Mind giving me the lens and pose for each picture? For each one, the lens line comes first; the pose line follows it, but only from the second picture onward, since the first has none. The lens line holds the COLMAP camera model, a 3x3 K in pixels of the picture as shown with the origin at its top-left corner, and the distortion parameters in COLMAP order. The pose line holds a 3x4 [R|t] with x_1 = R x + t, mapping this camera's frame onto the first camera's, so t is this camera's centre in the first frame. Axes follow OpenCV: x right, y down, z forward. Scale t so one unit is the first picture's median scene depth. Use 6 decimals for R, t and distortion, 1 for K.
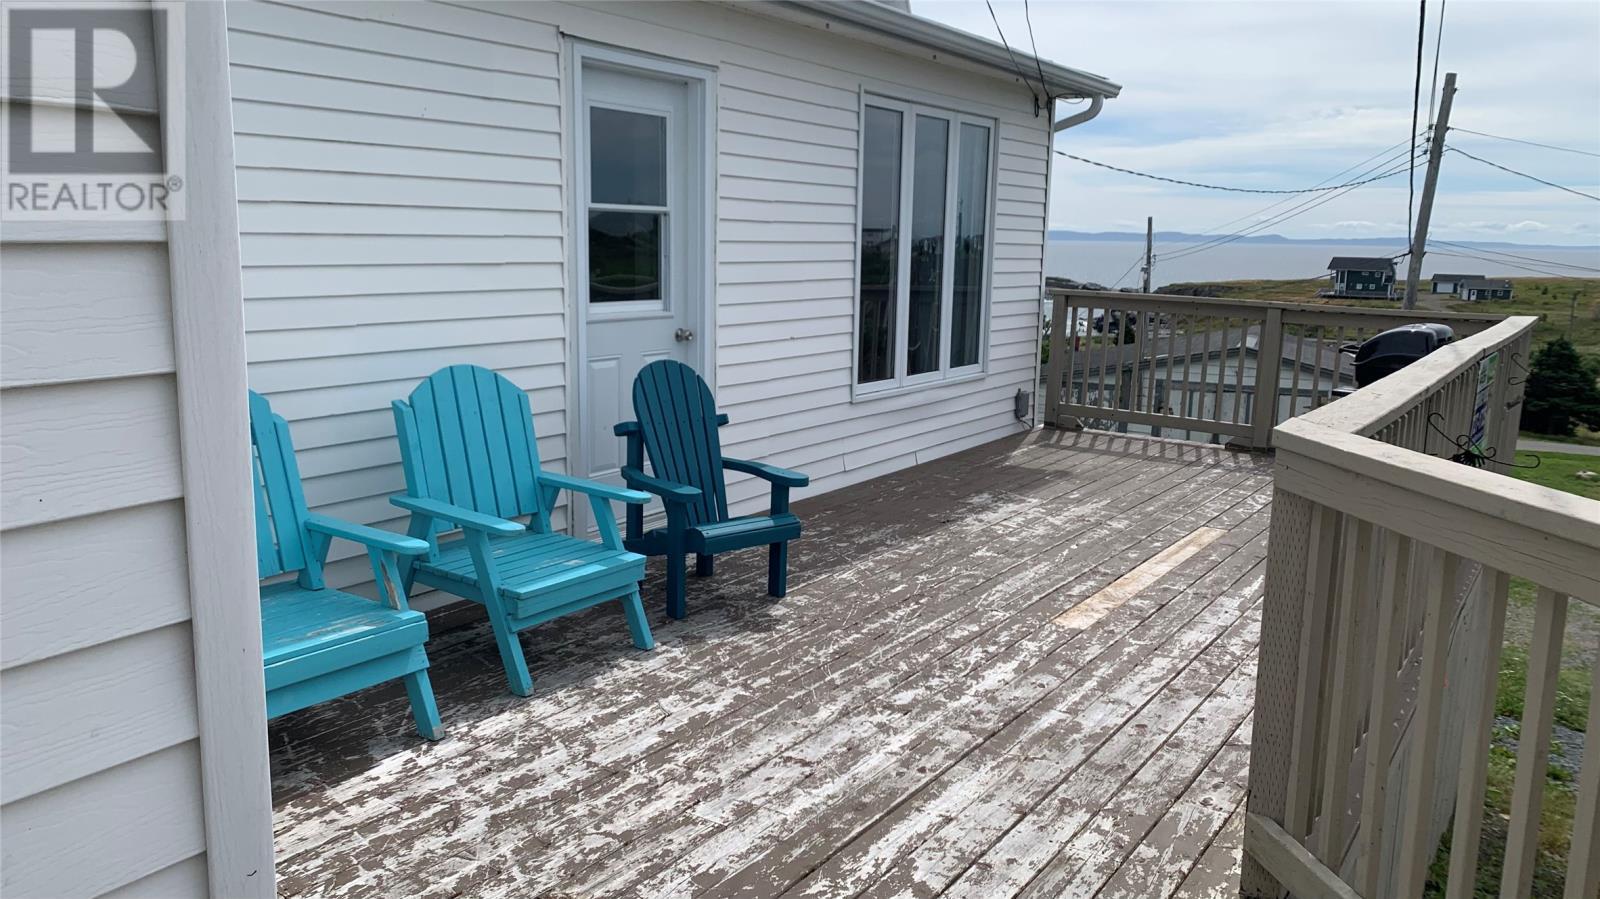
lens RADIAL K [[1224.9, 0, 793.1], [0, 1224.9, 451.7], [0, 0, 1]] dist [0.083618, -0.122620]
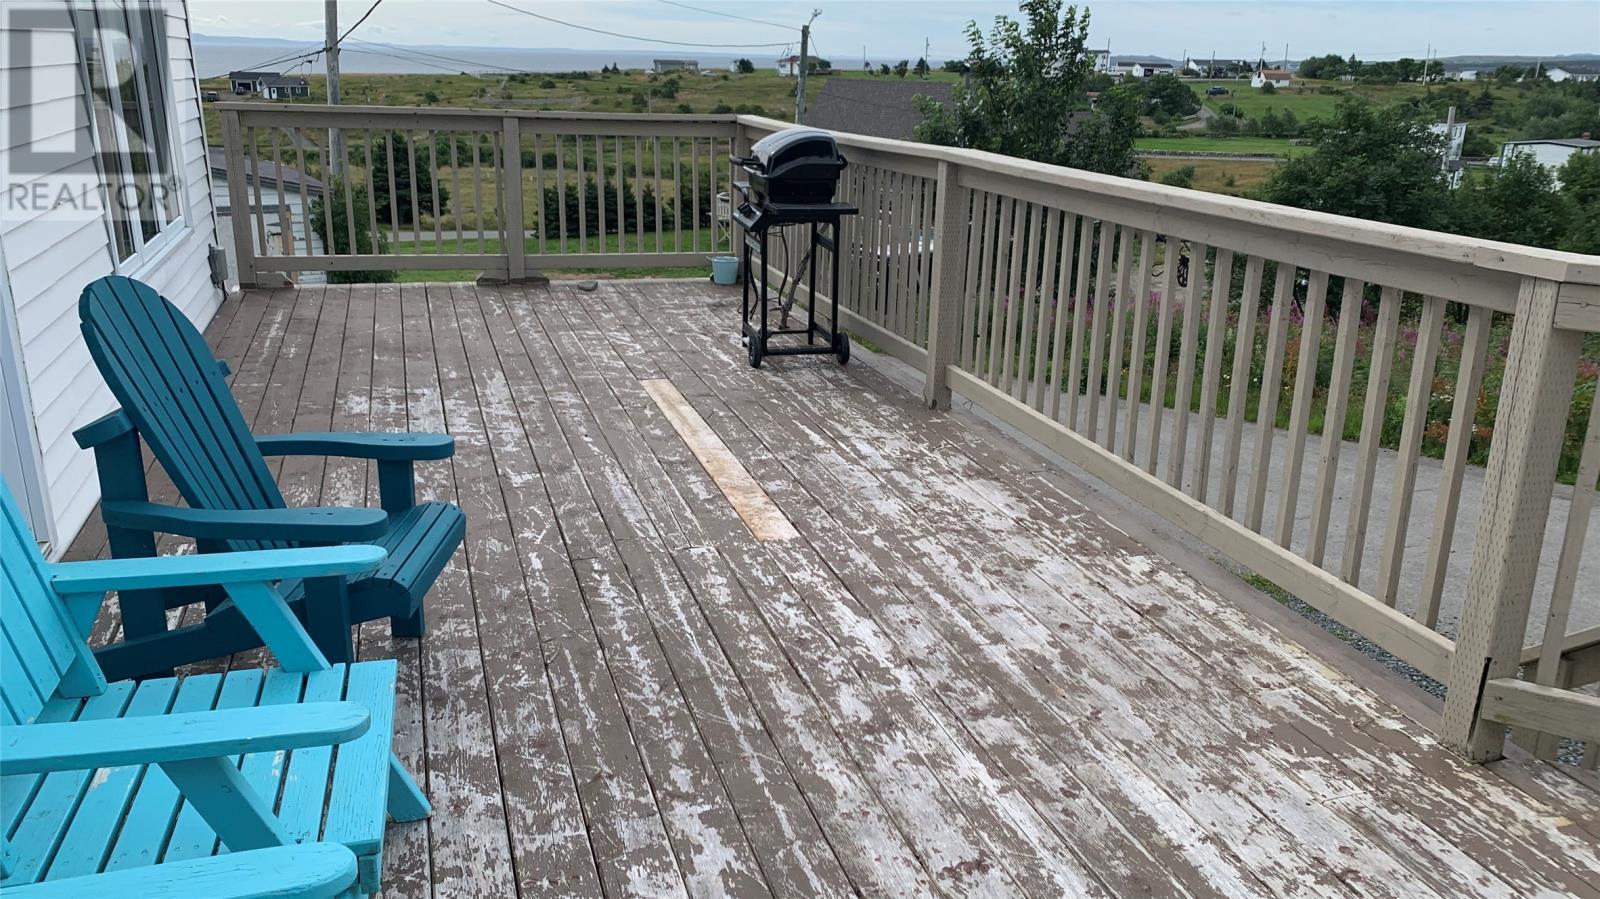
lens RADIAL K [[1224.9, 0, 803.5], [0, 1224.9, 439.2], [0, 0, 1]] dist [0.083618, -0.122620]
pose [[0.609991, -0.243552, 0.754051, -0.399588], [0.131928, 0.969527, 0.206426, -0.095520], [-0.781349, -0.026438, 0.623535, 0.542991]]
